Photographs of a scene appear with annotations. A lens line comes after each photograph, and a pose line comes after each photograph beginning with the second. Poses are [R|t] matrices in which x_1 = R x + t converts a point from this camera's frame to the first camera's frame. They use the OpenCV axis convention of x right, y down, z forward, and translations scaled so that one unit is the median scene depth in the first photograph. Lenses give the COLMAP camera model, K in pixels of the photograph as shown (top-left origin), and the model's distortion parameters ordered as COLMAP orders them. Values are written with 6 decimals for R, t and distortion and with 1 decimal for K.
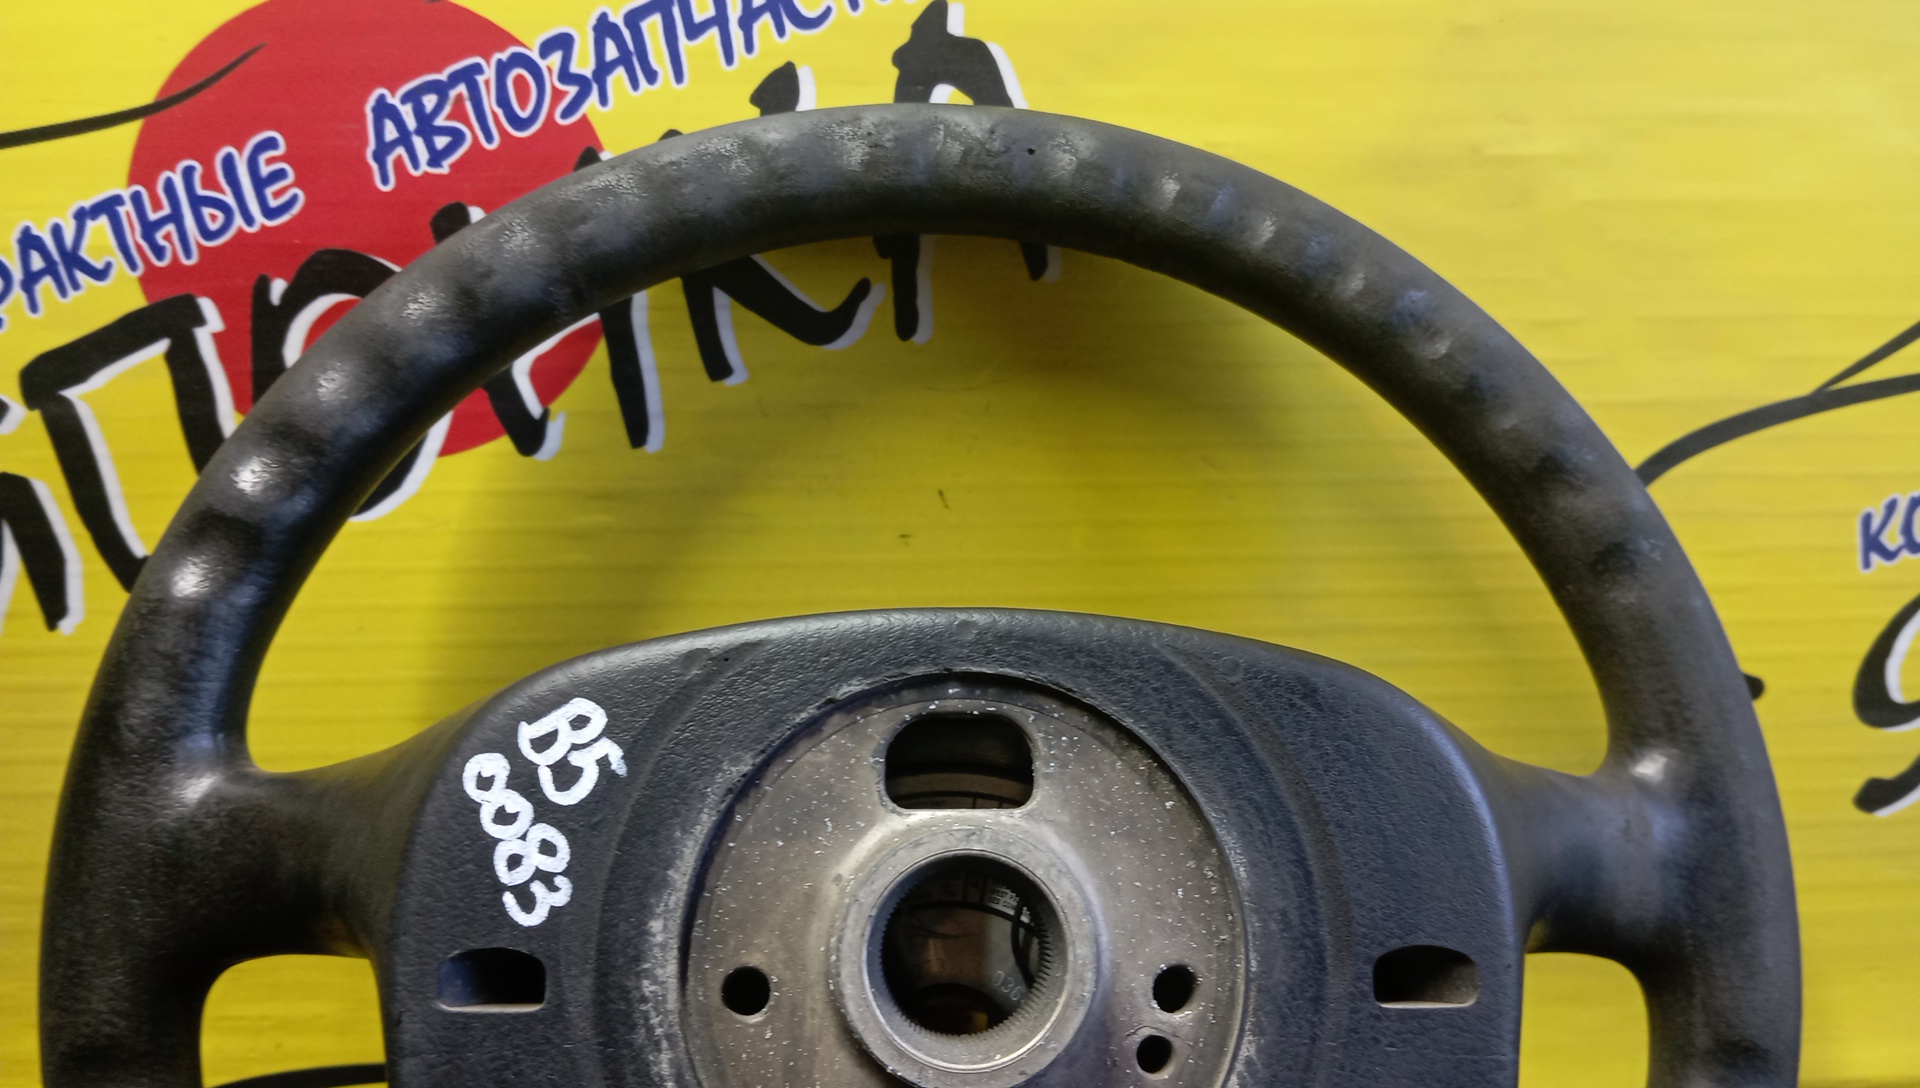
lens RADIAL K [[1598.7, 0, 946.4], [0, 1598.7, 548.3], [0, 0, 1]] dist [0.080934, -0.193497]
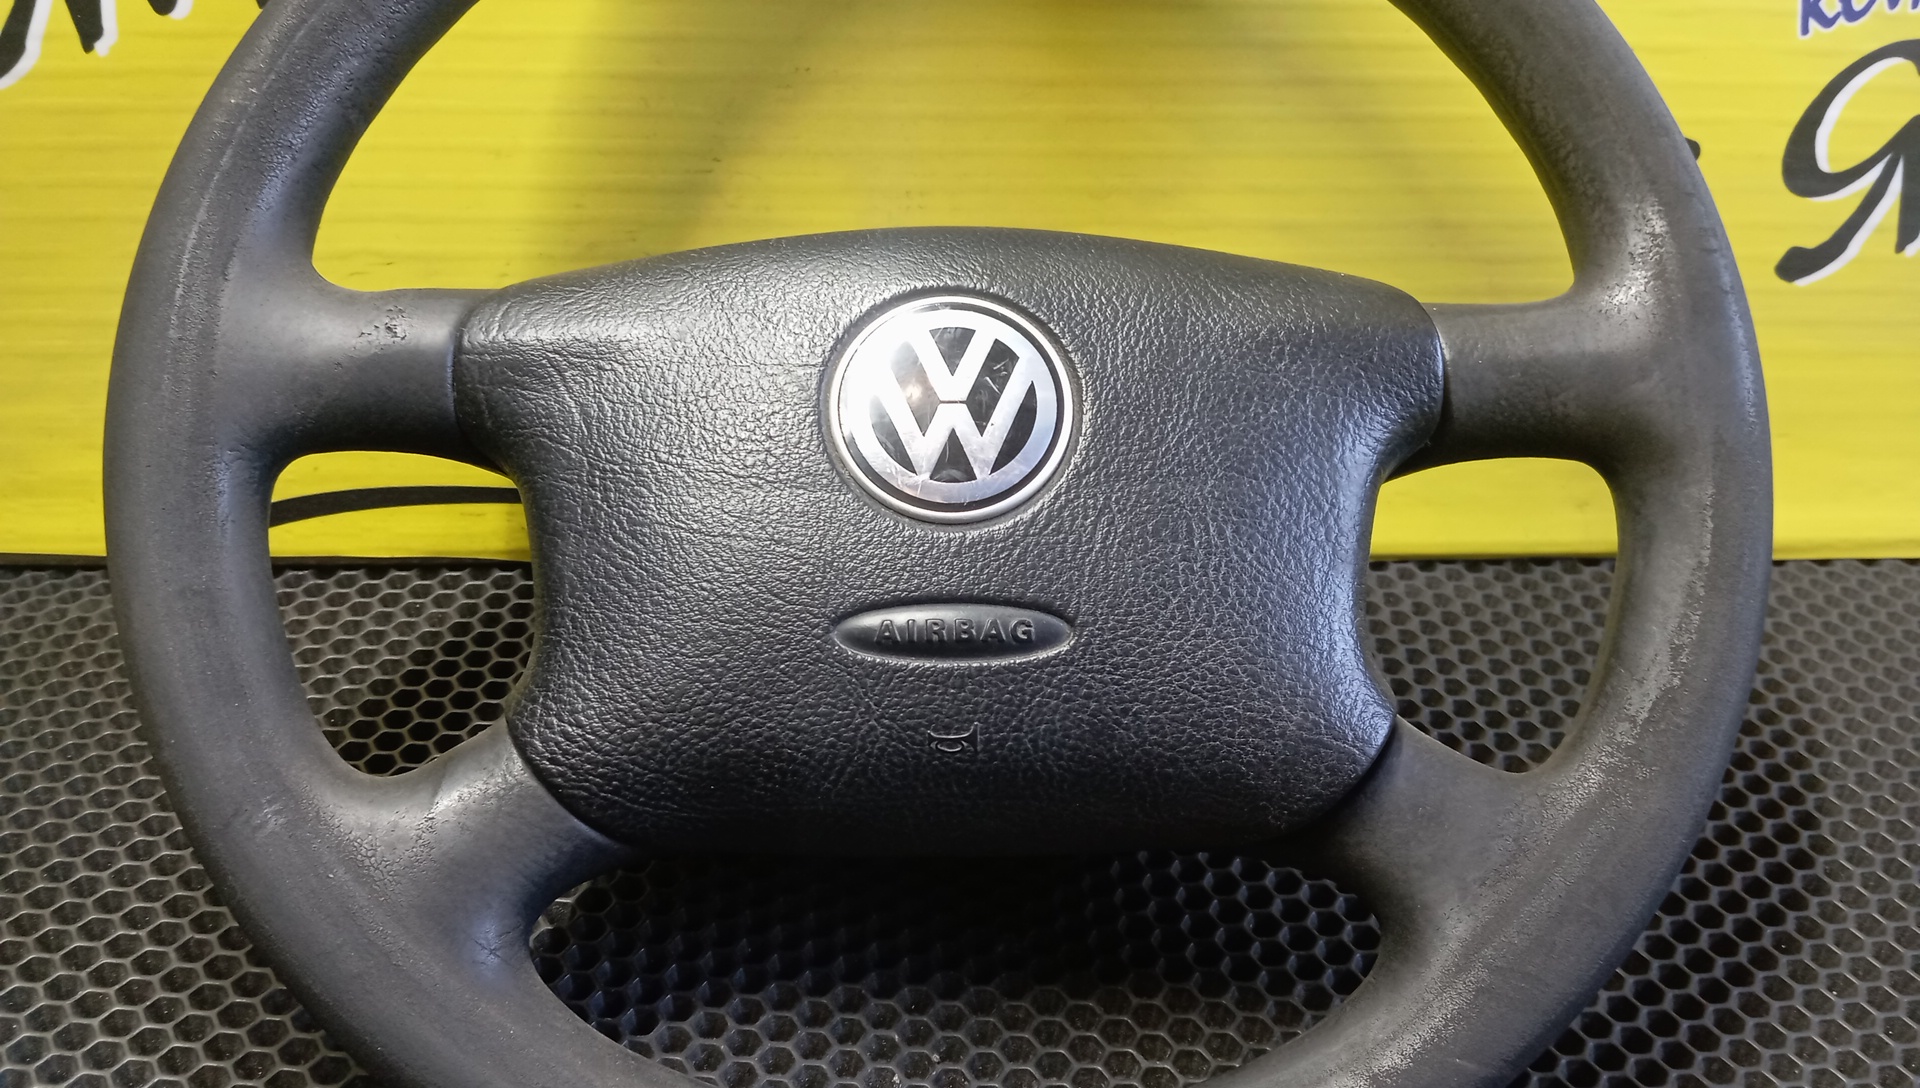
lens RADIAL K [[1598.7, 0, 949.2], [0, 1598.7, 552.4], [0, 0, 1]] dist [0.080934, -0.193497]
pose [[0.999844, 0.016781, 0.005532, 0.017778], [-0.017484, 0.984856, 0.172488, 0.297247], [-0.002554, -0.172558, 0.984996, -0.159124]]
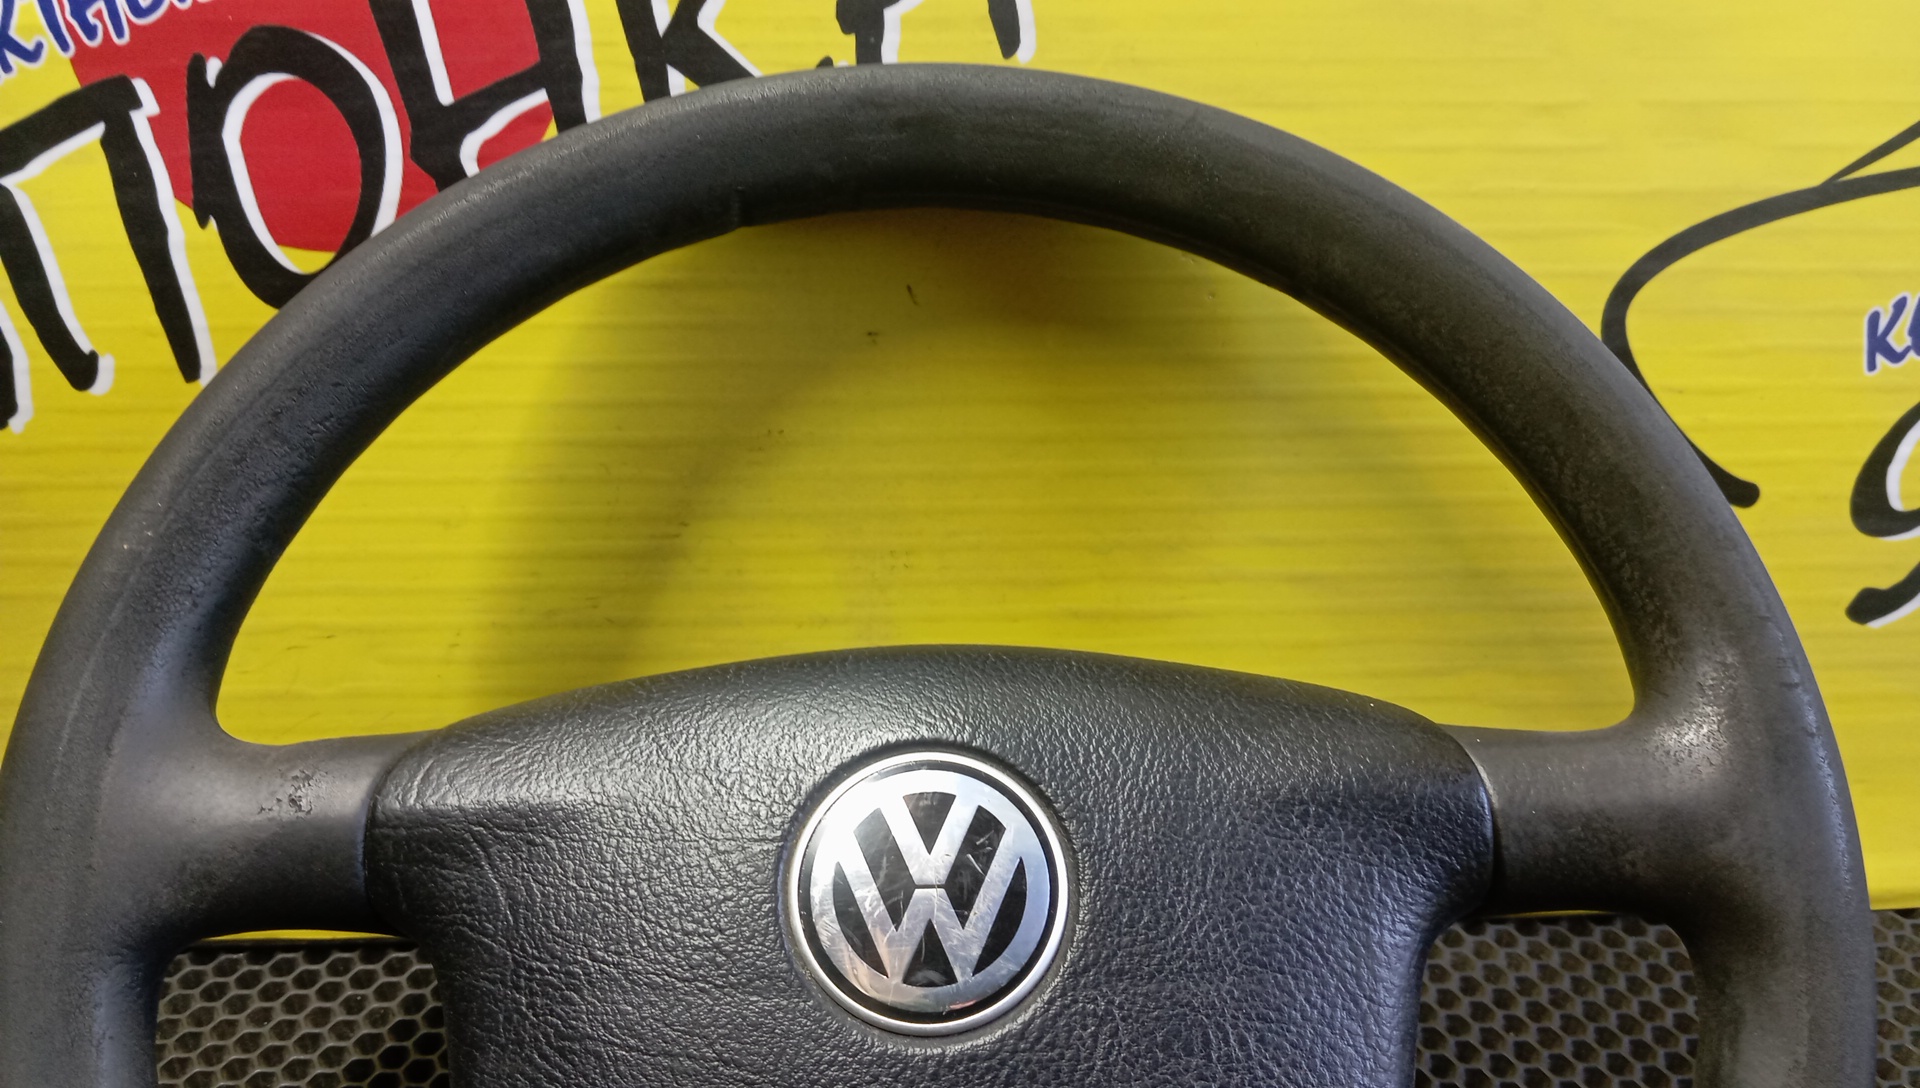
lens RADIAL K [[1598.7, 0, 948.4], [0, 1598.7, 548.7], [0, 0, 1]] dist [0.080934, -0.193497]
pose [[0.999915, 0.003552, -0.012531, 0.053517], [-0.002349, 0.995499, 0.094747, 0.048814], [0.012811, -0.094710, 0.995422, 0.040963]]
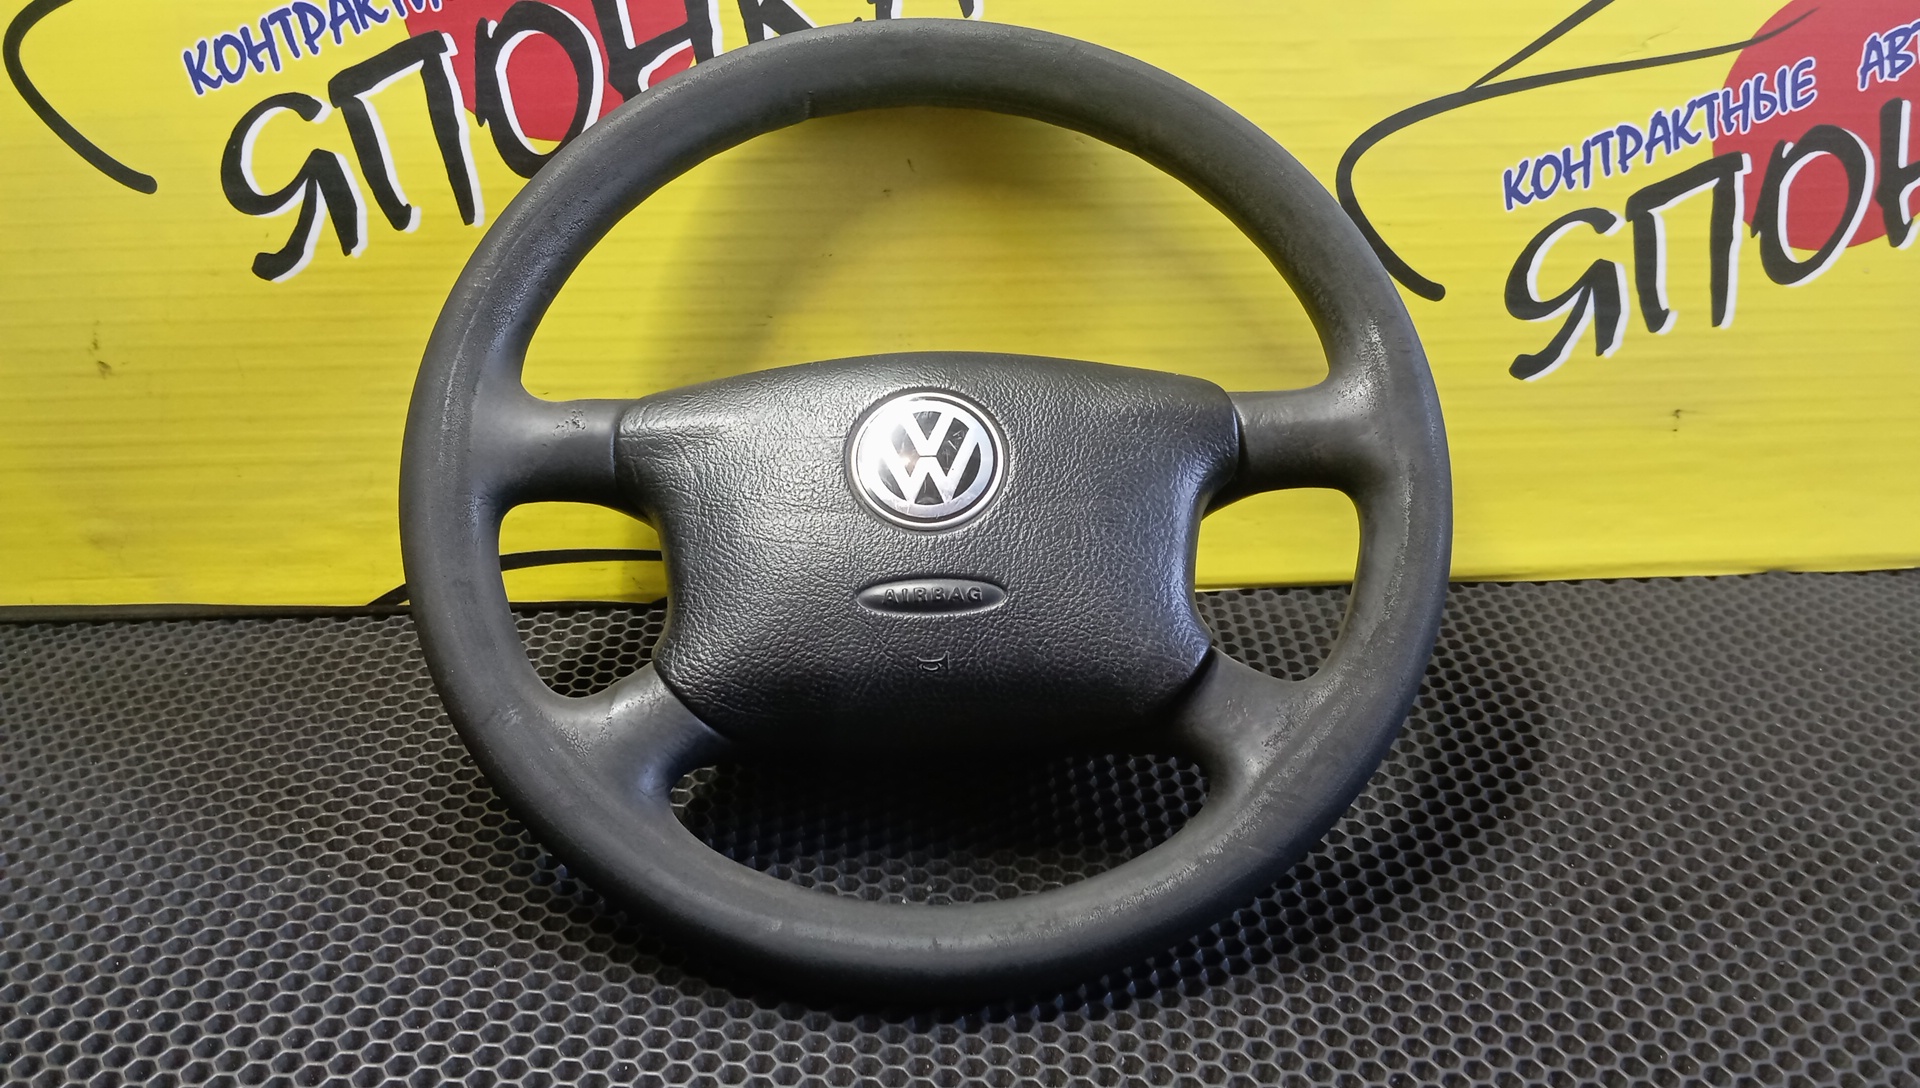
lens RADIAL K [[1598.7, 0, 949.1], [0, 1598.7, 546.4], [0, 0, 1]] dist [0.080934, -0.193497]
pose [[0.999942, -0.010246, -0.003254, 0.059763], [0.010447, 0.997542, 0.069293, 0.376181], [0.002536, -0.069323, 0.997591, -0.960149]]
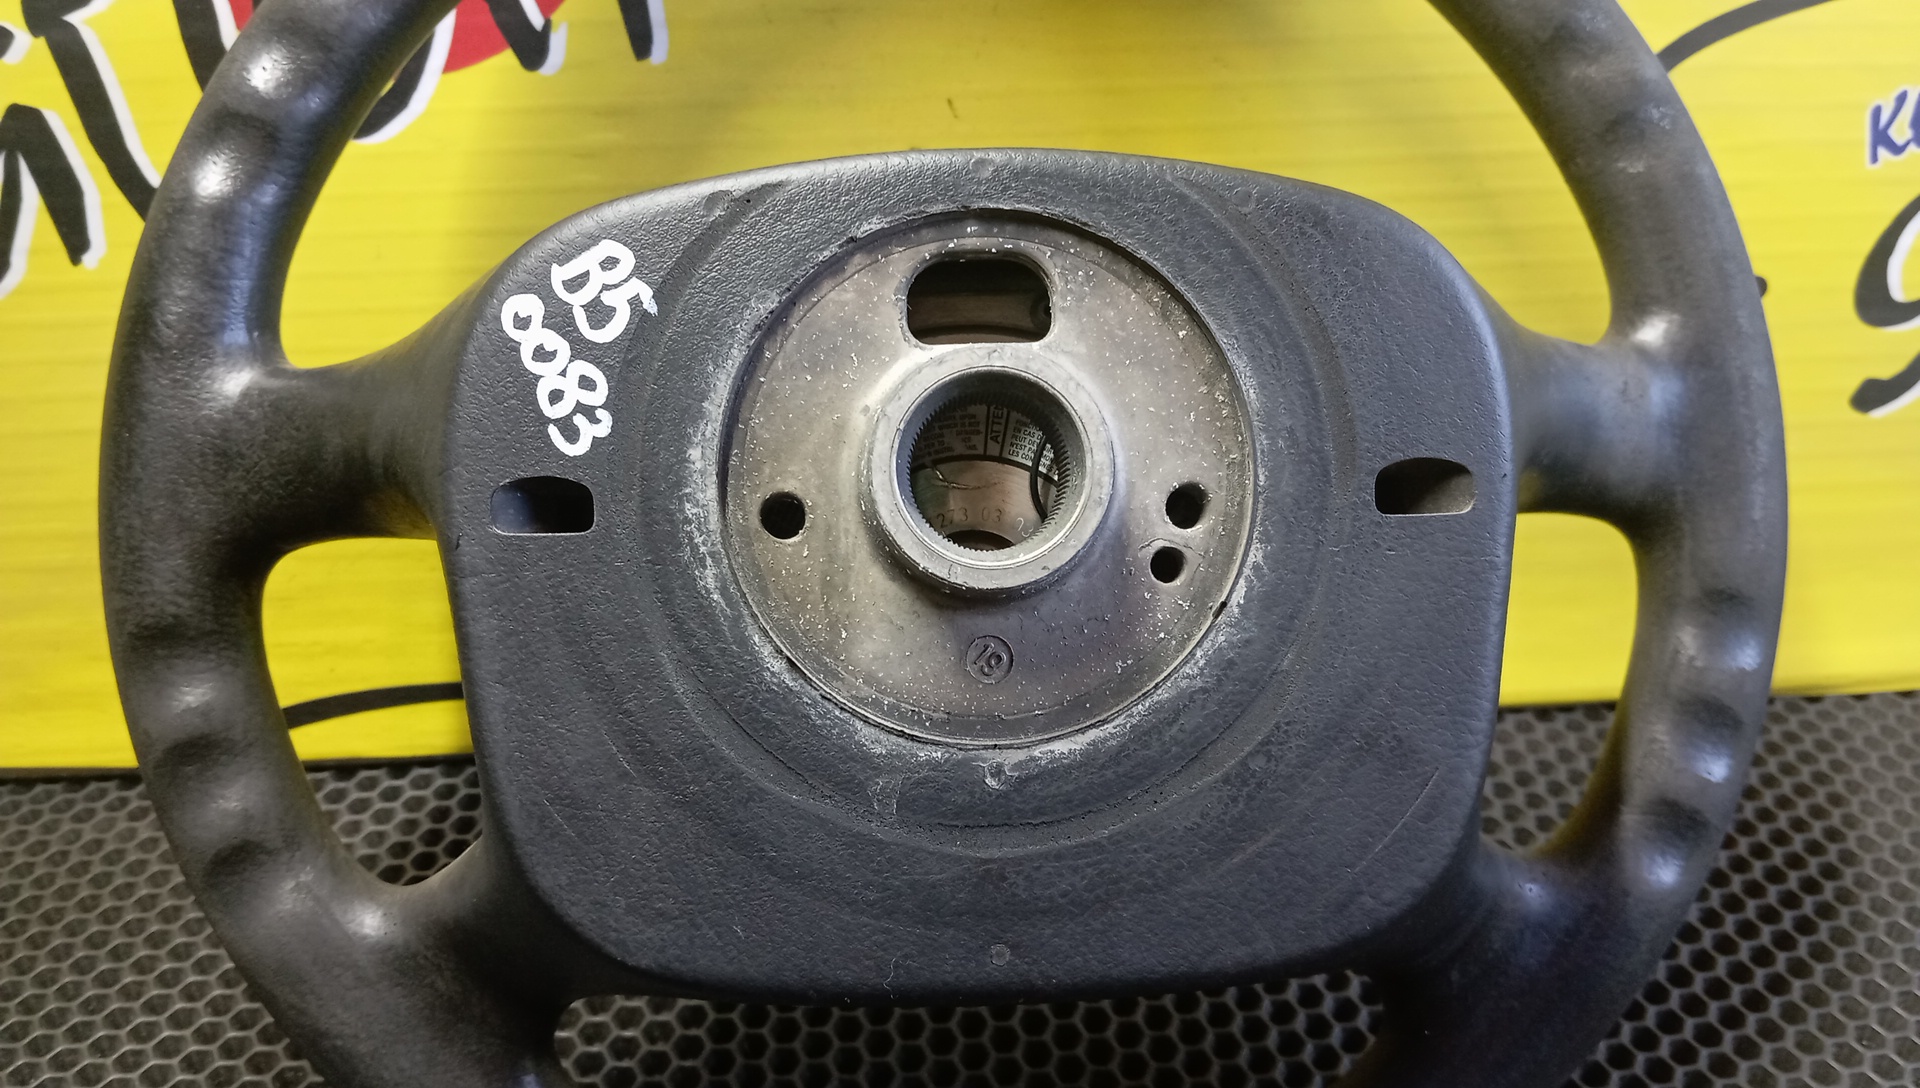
lens RADIAL K [[1598.7, 0, 950.0], [0, 1598.7, 547.8], [0, 0, 1]] dist [0.080934, -0.193497]
pose [[0.999700, -0.024146, -0.004228, -0.009927], [0.024511, 0.986681, 0.160809, 0.125167], [0.000288, -0.160864, 0.986977, -0.043932]]
